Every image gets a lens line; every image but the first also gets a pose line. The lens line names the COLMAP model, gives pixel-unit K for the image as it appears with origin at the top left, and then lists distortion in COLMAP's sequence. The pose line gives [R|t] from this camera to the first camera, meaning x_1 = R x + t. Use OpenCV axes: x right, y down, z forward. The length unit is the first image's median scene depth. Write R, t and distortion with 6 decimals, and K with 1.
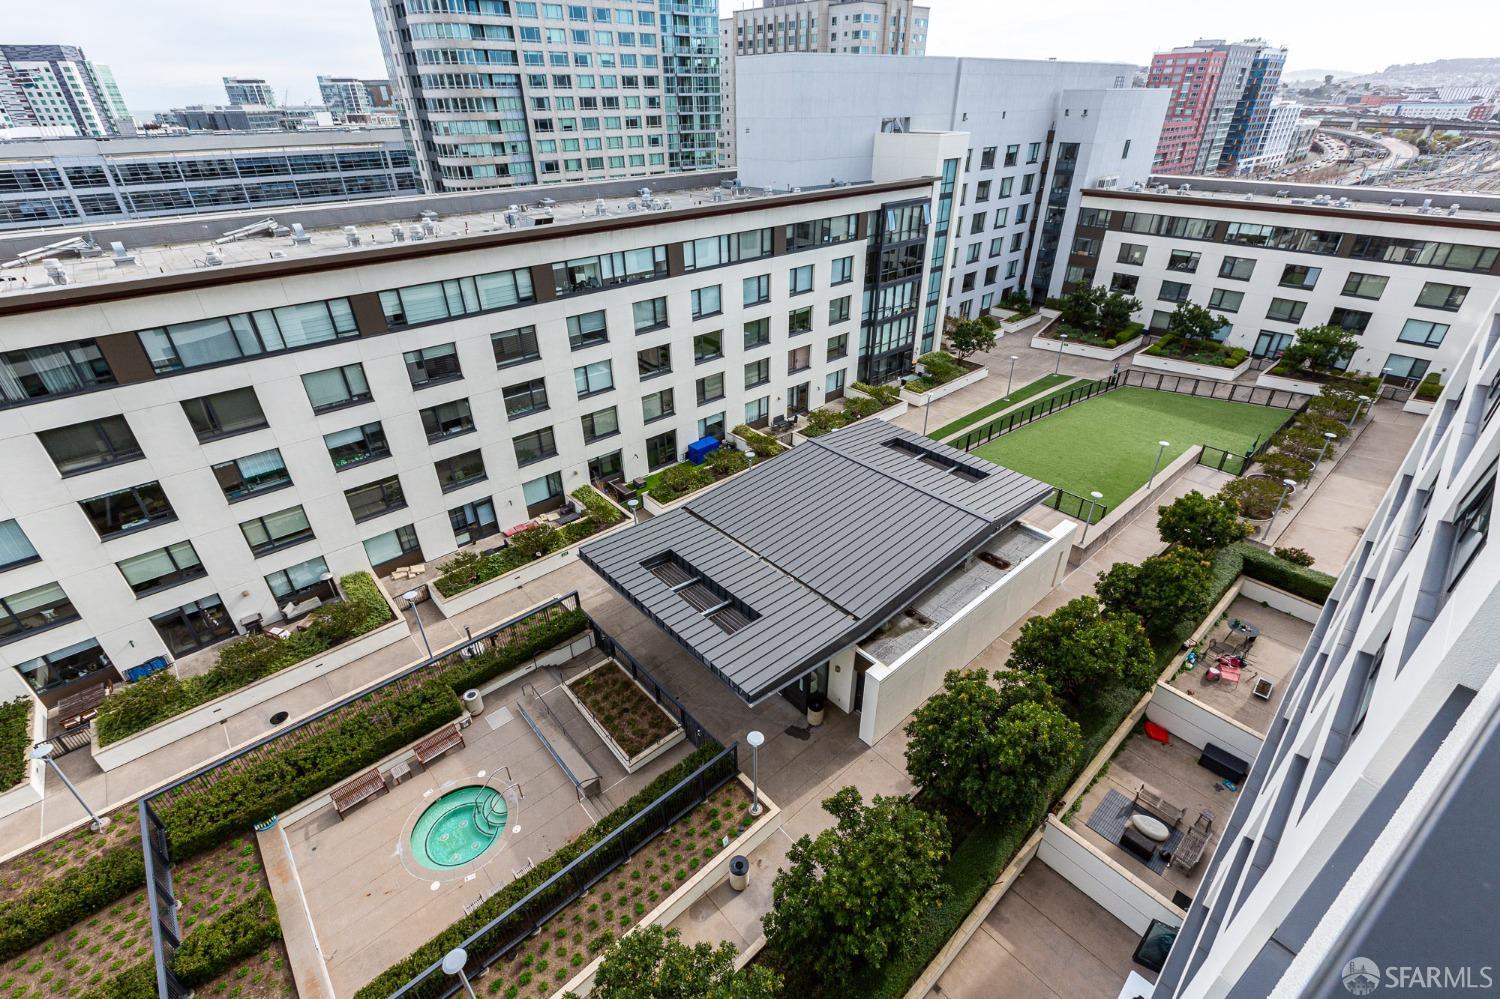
lens RADIAL K [[669.7, 0, 756.1], [0, 669.7, 486.4], [0, 0, 1]] dist [0.002899, -0.000836]
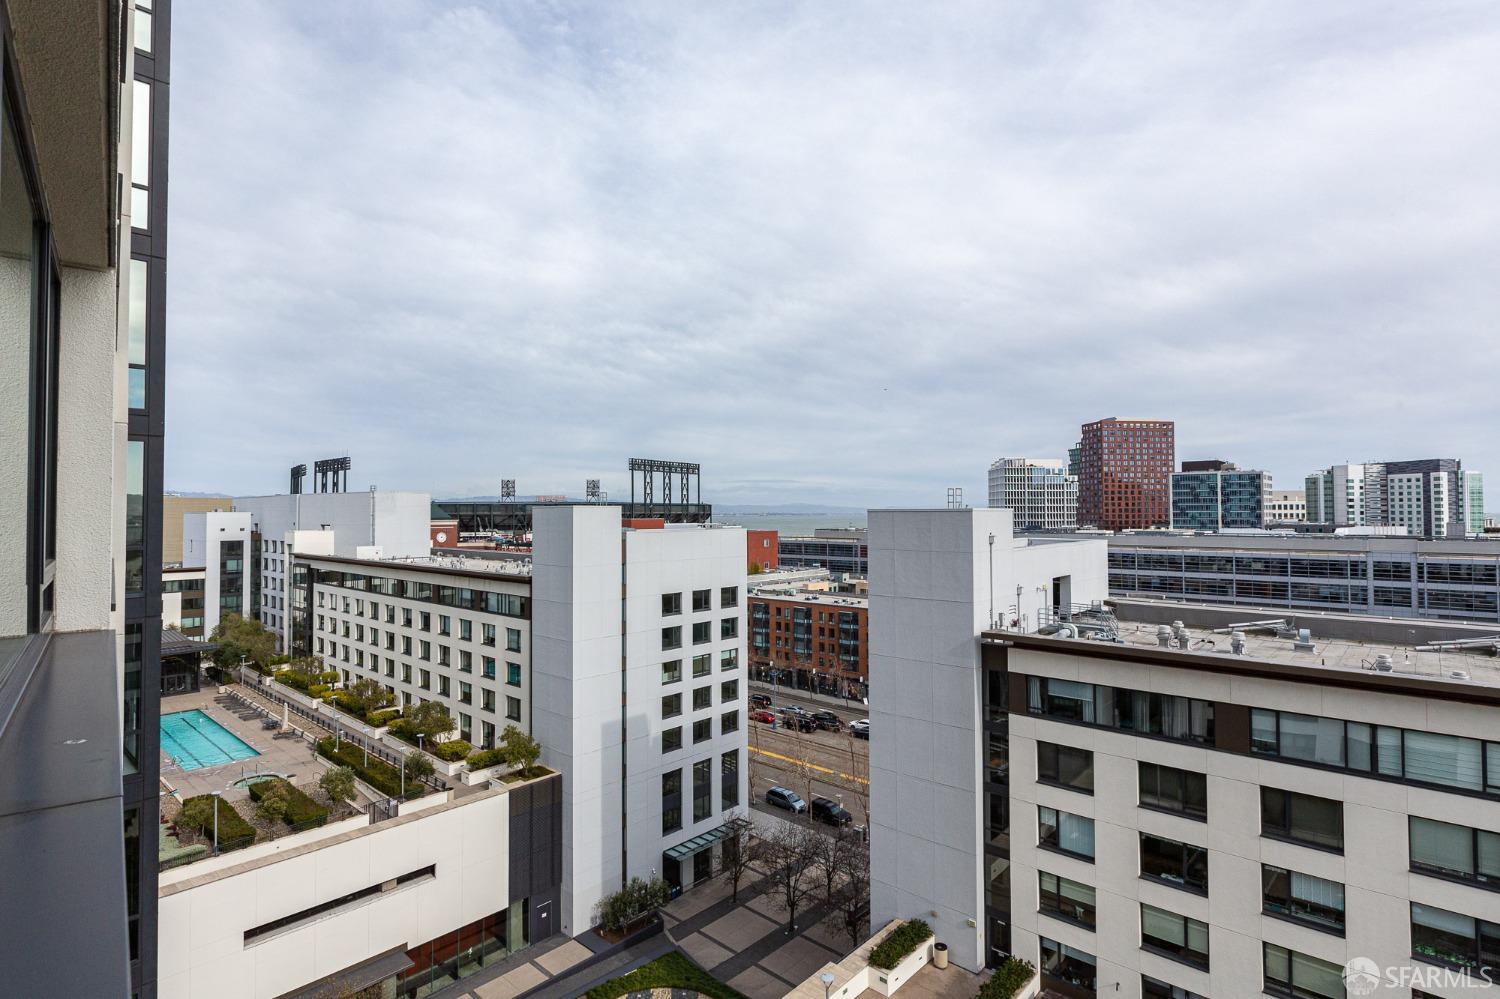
lens RADIAL K [[750.0, 0, 714.5], [0, 750.0, 507.2], [0, 0, 1]] dist [-0.020865, -0.000271]
pose [[0.061410, 0.003845, -0.998105, 0.479062], [-0.497954, 0.866774, -0.027299, -0.219360], [0.865027, 0.498686, 0.055143, 0.367054]]
